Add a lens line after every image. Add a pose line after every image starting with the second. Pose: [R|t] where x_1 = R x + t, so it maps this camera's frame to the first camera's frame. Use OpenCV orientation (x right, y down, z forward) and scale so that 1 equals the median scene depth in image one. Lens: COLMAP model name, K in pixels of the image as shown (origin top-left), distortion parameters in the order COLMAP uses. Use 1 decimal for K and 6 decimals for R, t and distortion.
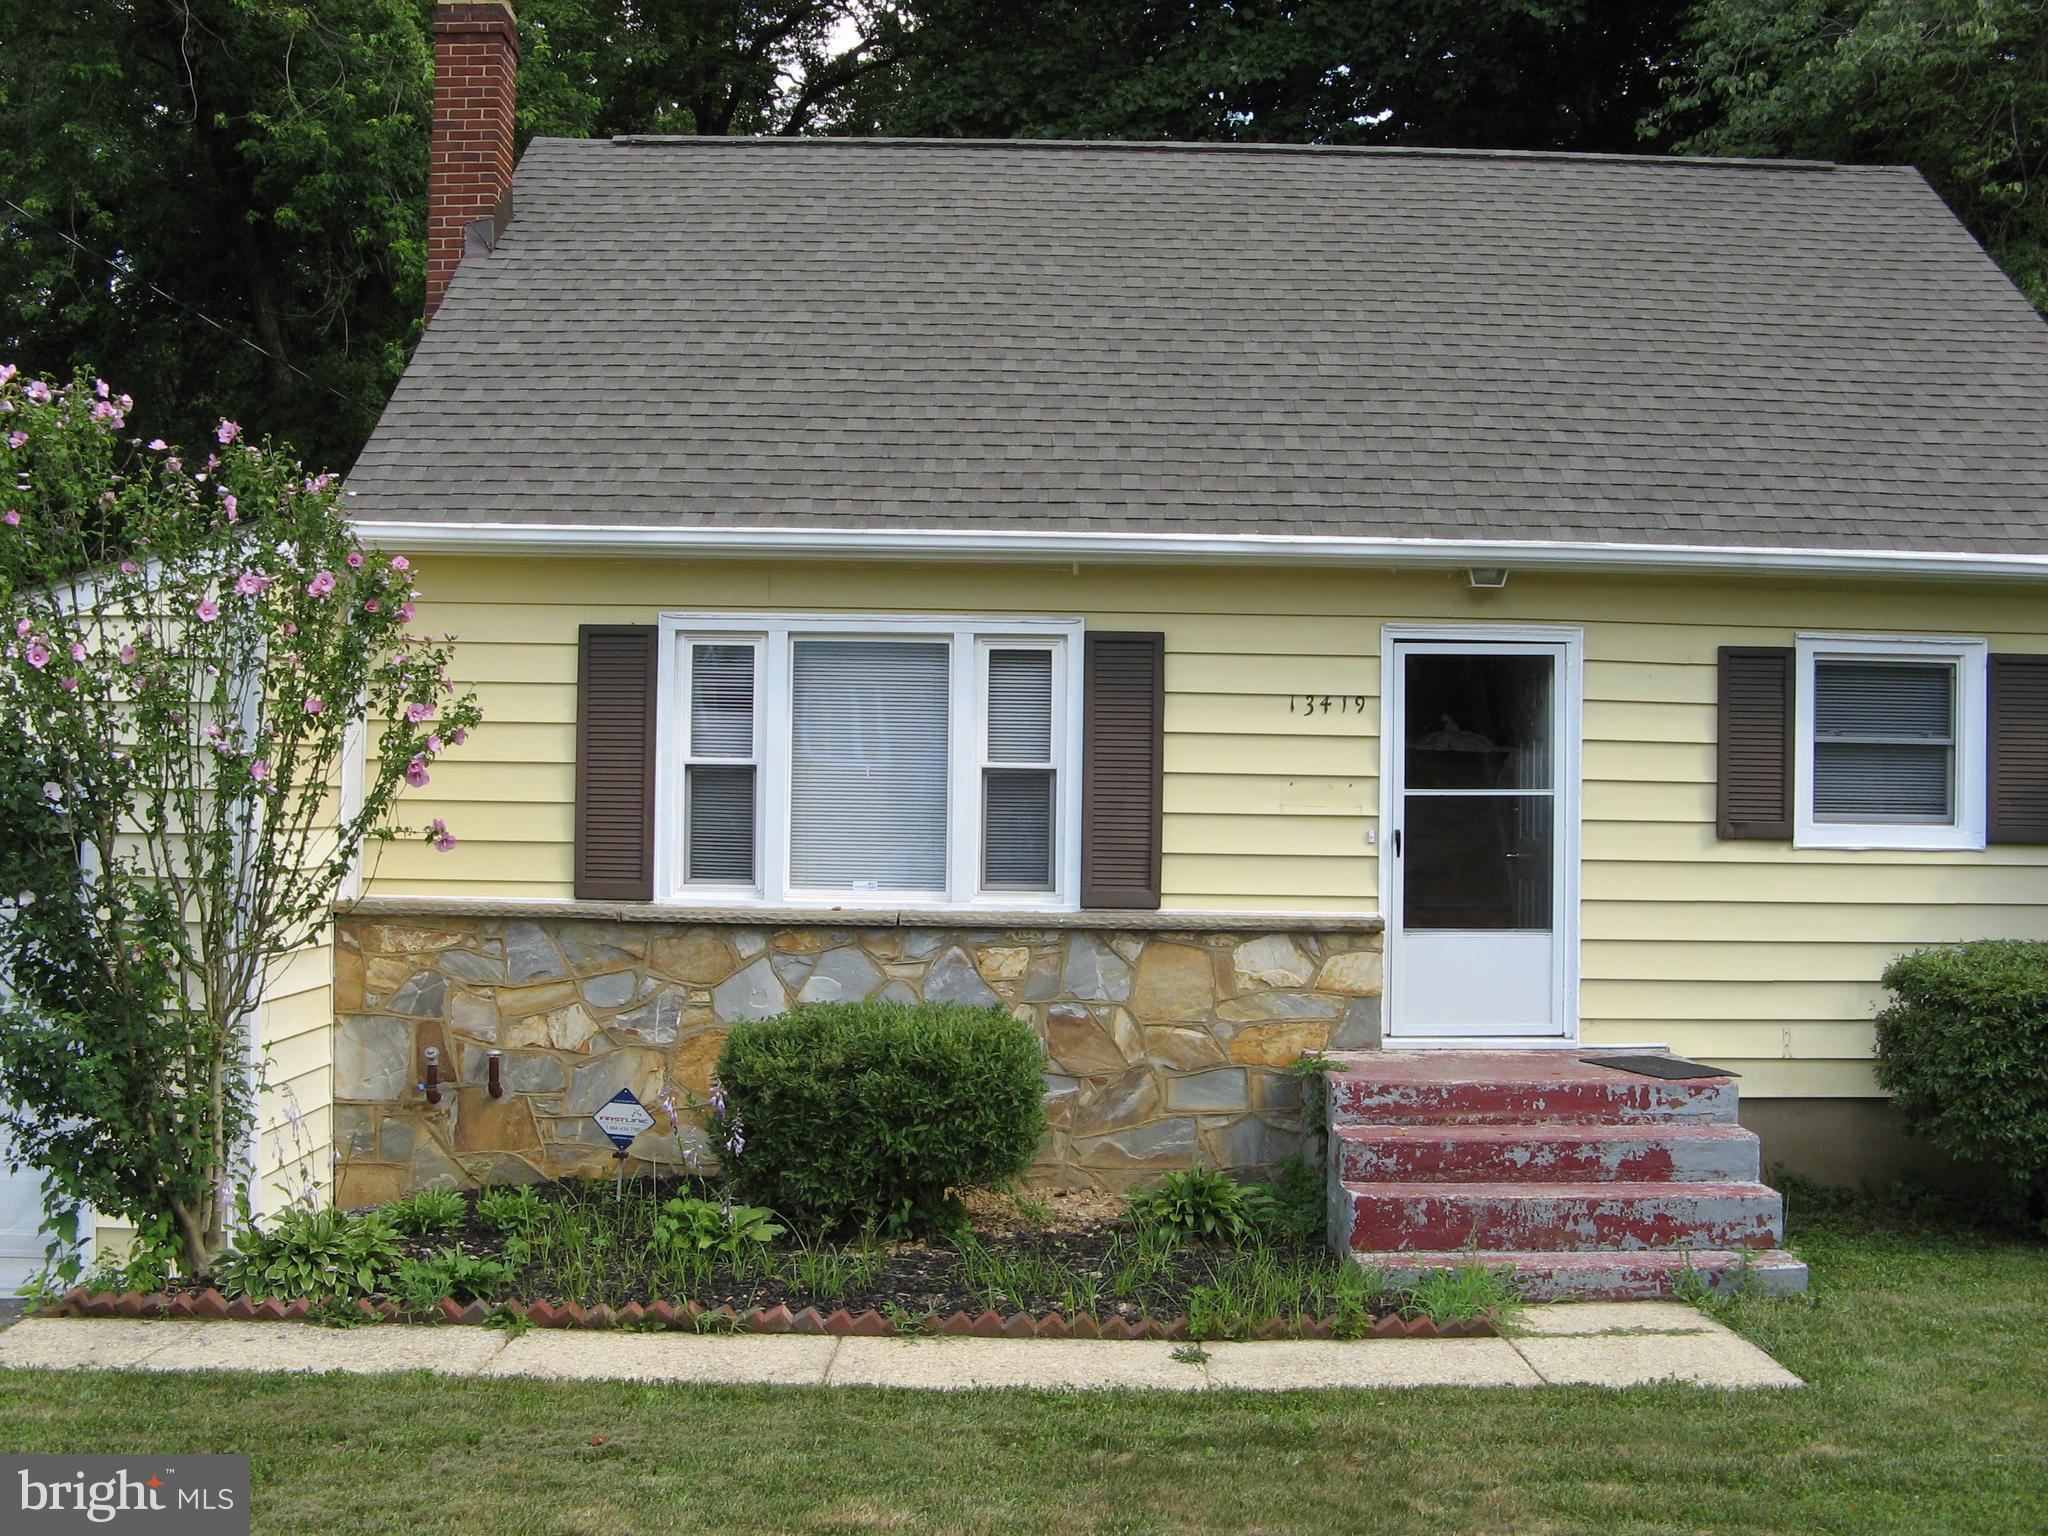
lens RADIAL K [[2110.7, 0, 1035.5], [0, 2110.7, 755.4], [0, 0, 1]] dist [-0.192580, 0.207289]
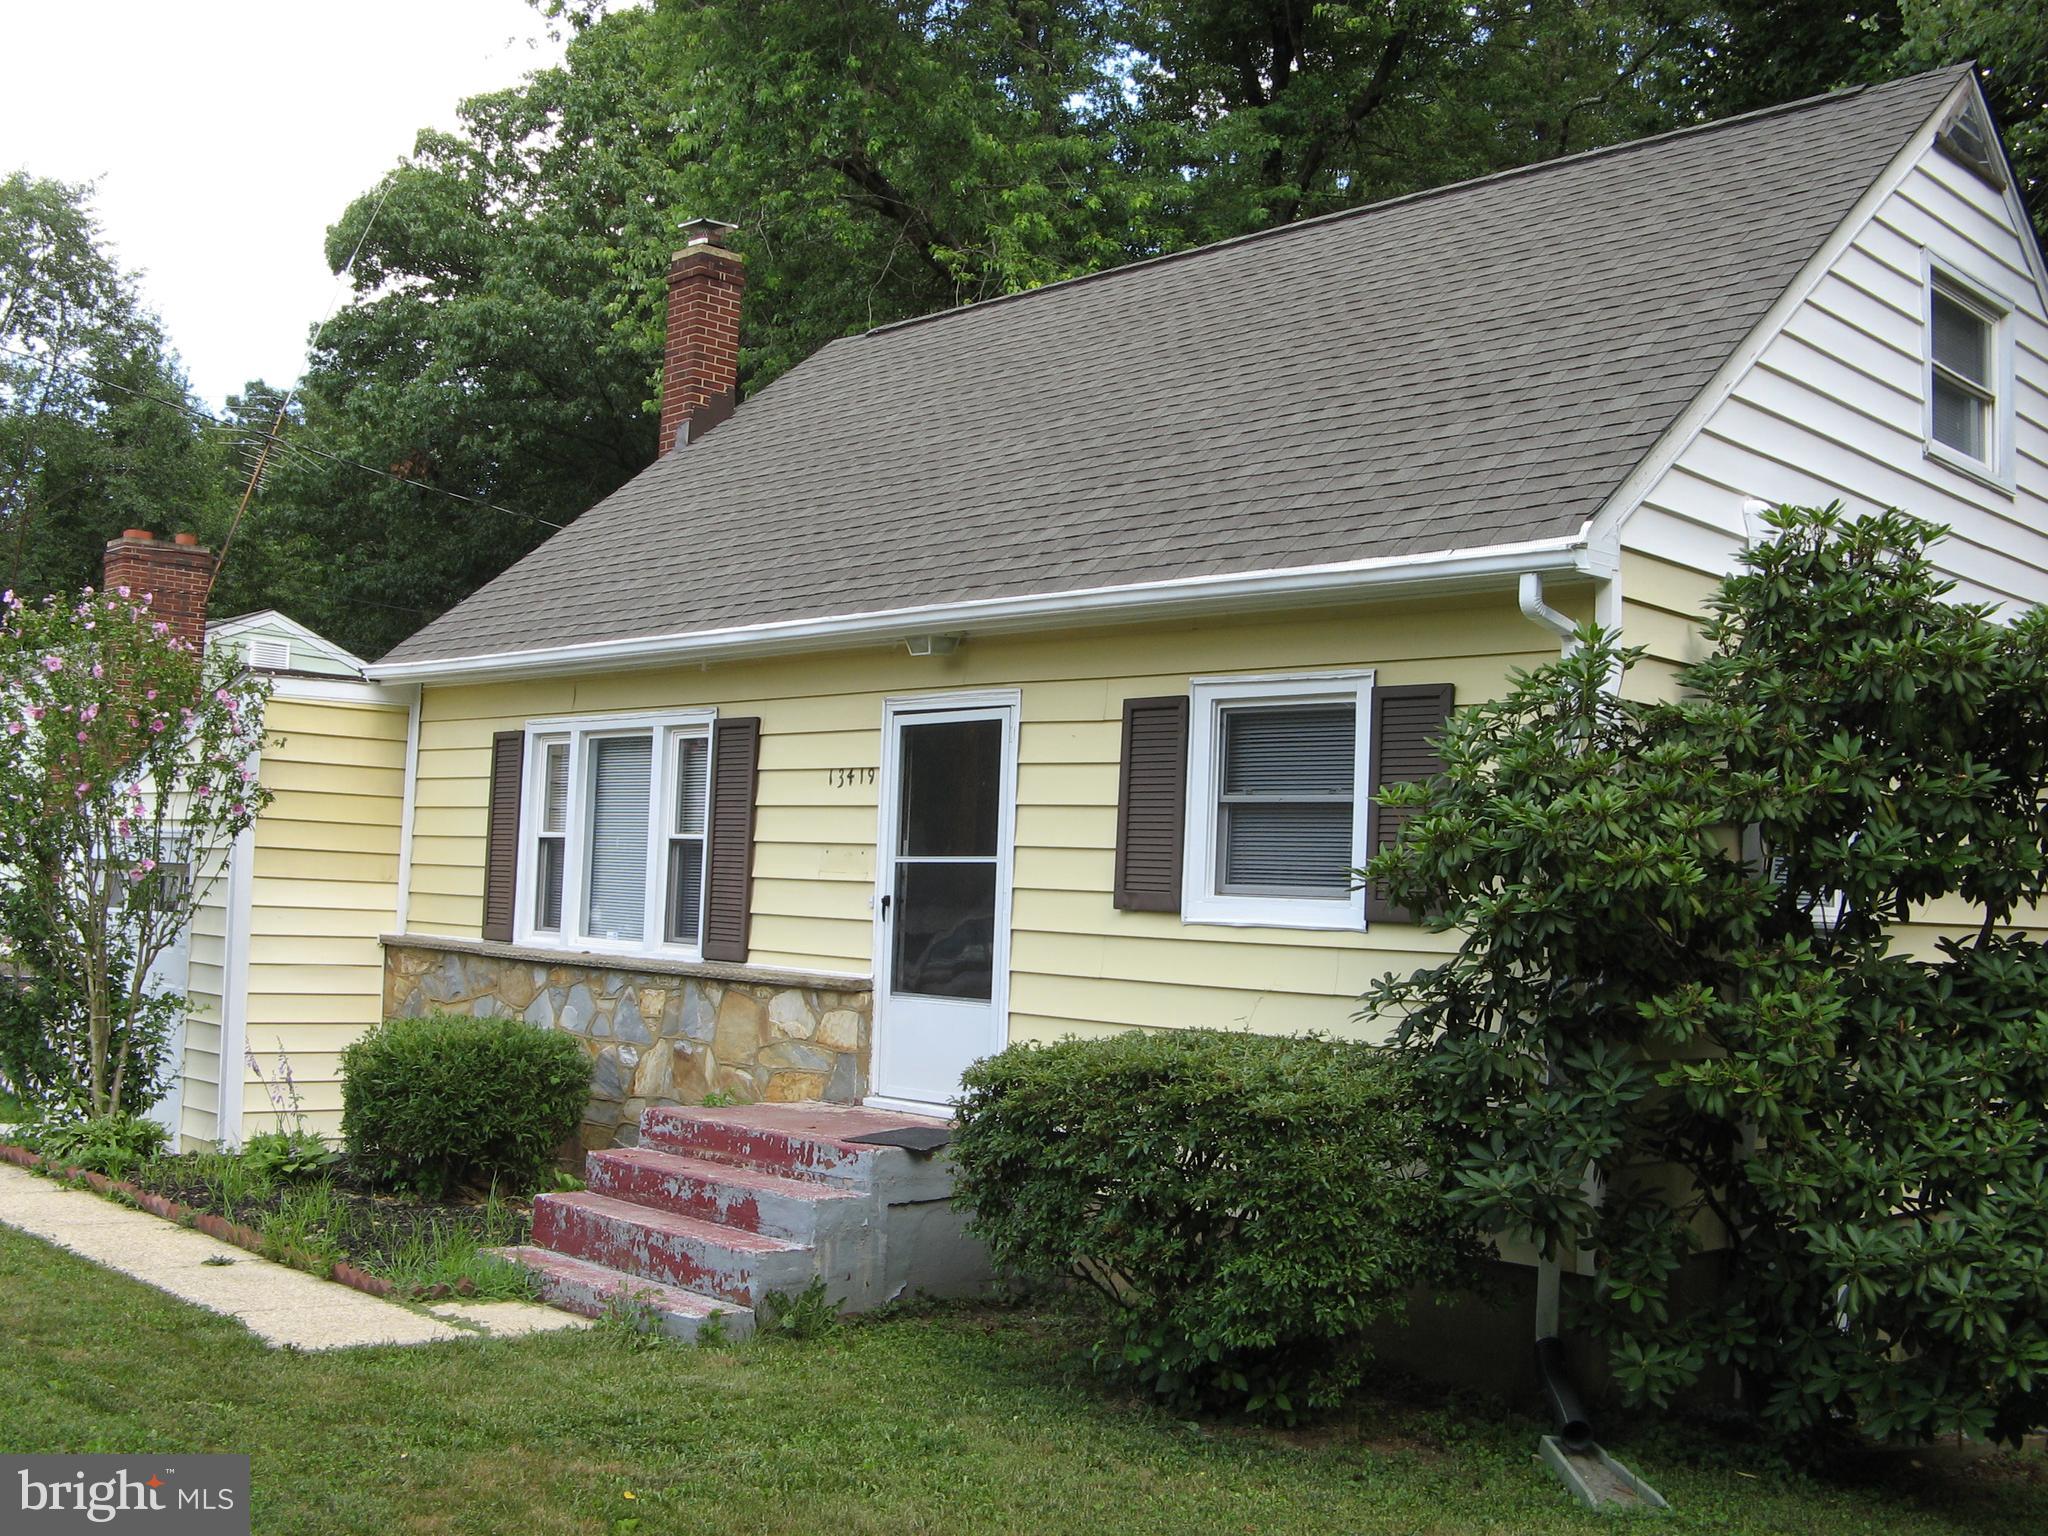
lens RADIAL K [[2110.7, 0, 1035.5], [0, 2110.7, 755.4], [0, 0, 1]] dist [-0.192580, 0.207289]
pose [[0.697757, -0.036553, -0.715401, 0.972385], [-0.017500, 0.997529, -0.068037, 0.036186], [0.716120, 0.059993, 0.695394, 0.326911]]
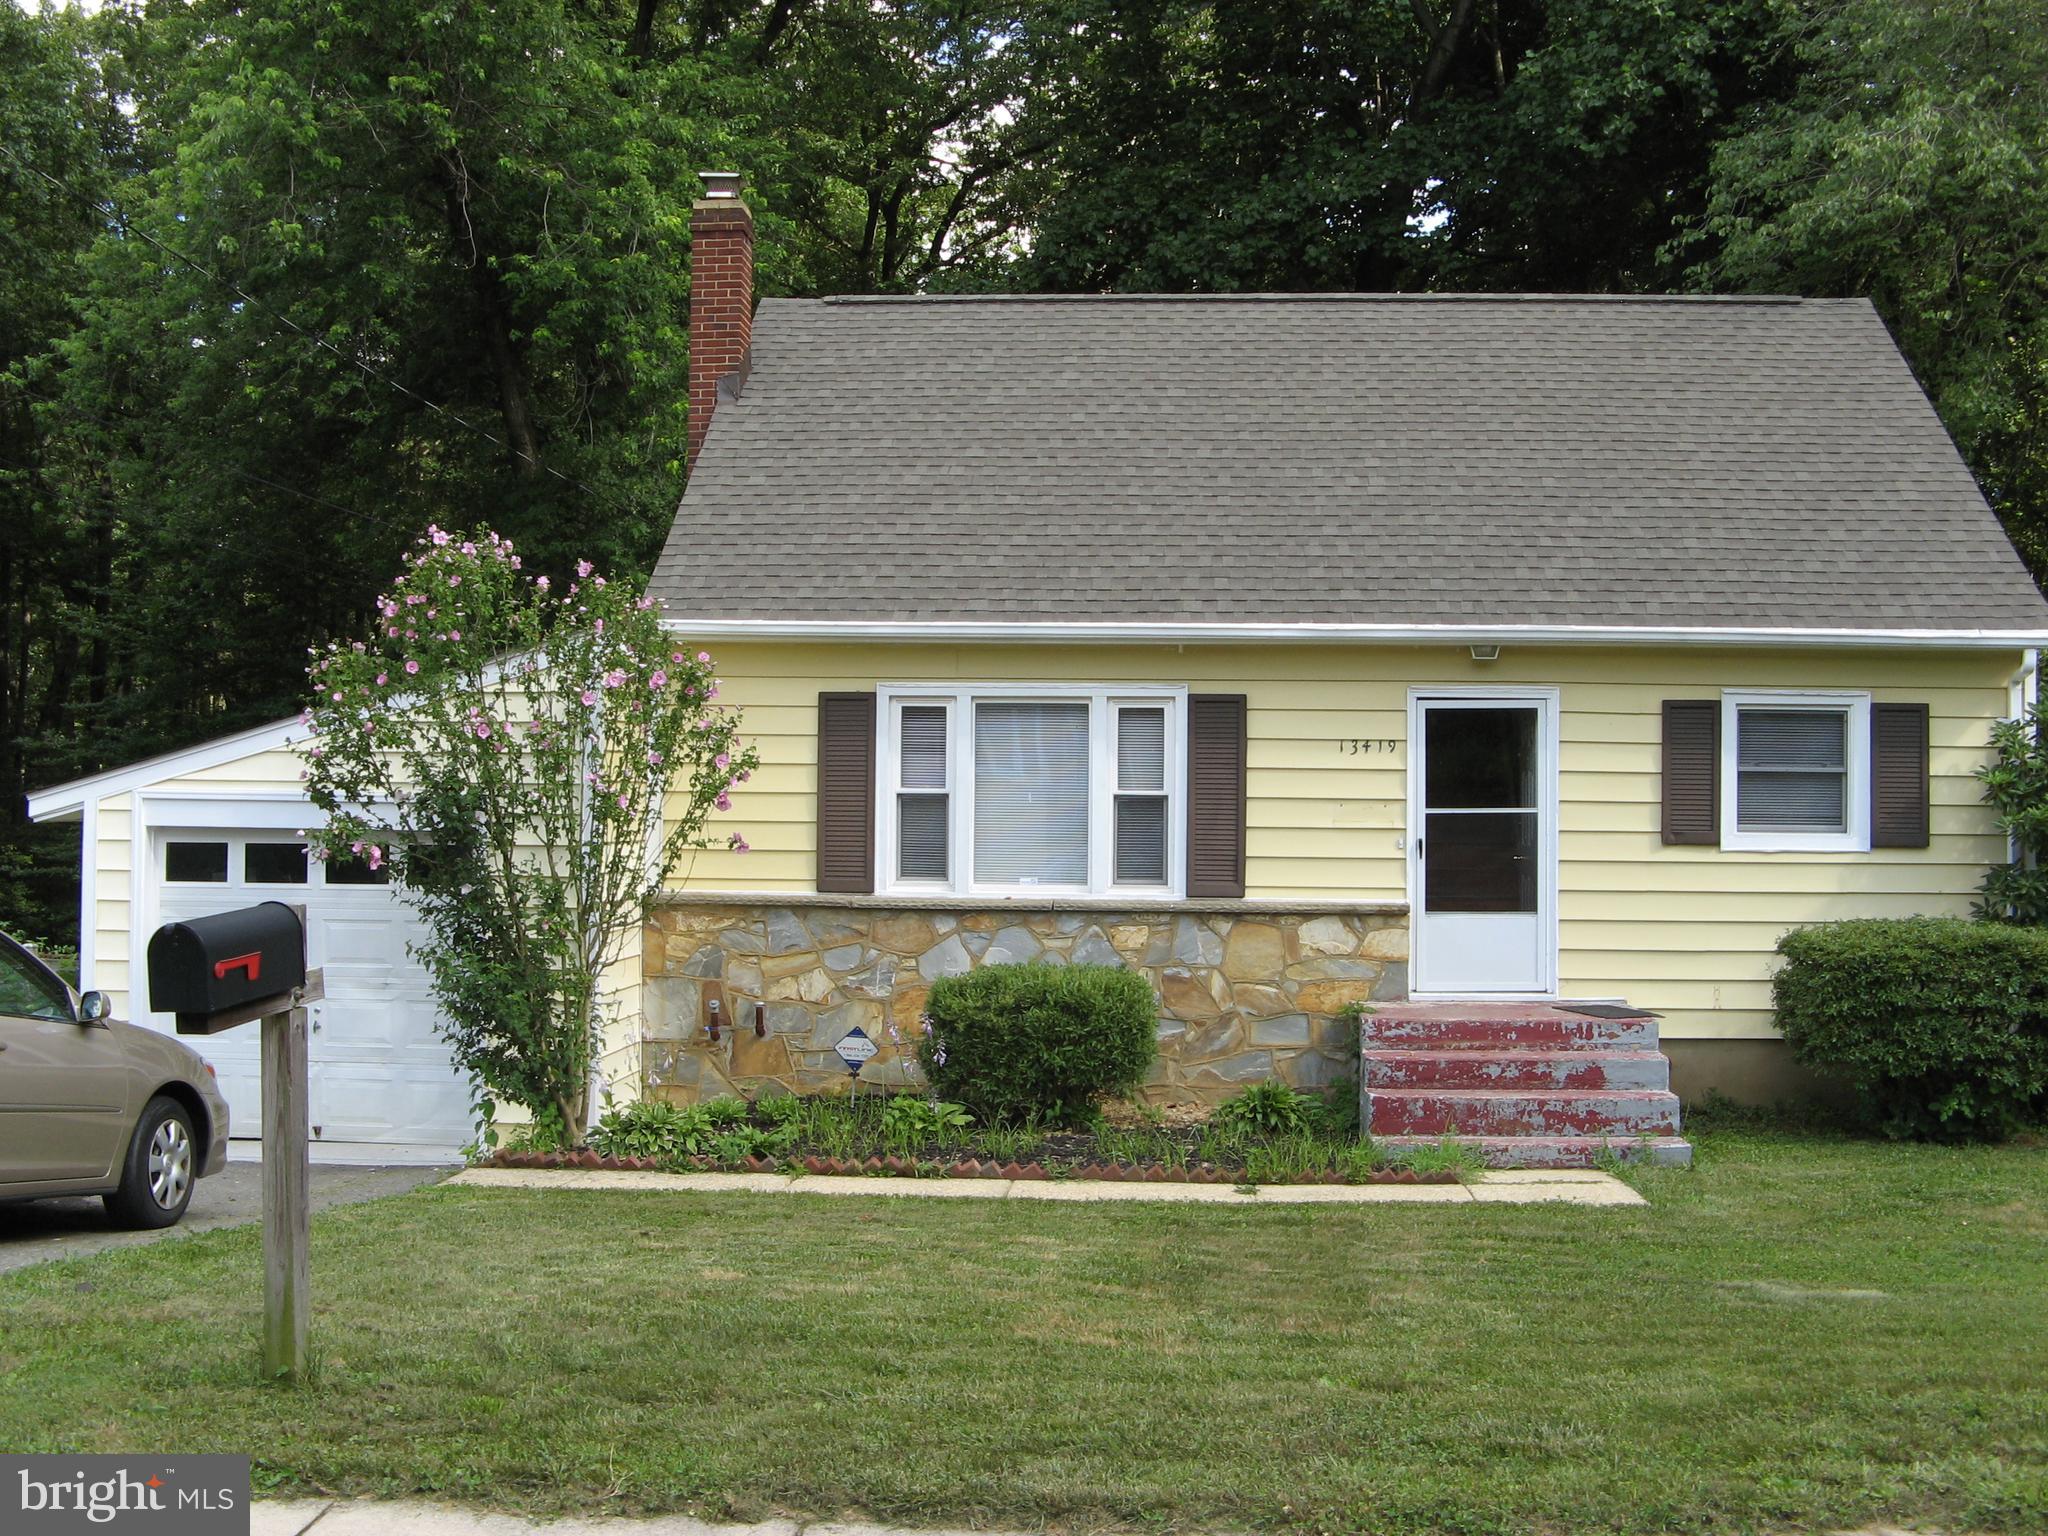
lens RADIAL K [[2110.7, 0, 1035.5], [0, 2110.7, 755.4], [0, 0, 1]] dist [-0.192580, 0.207289]
pose [[0.997049, -0.007150, -0.076436, 0.029033], [0.006702, 0.999959, -0.006125, -0.011588], [0.076477, 0.005594, 0.997056, -0.367952]]
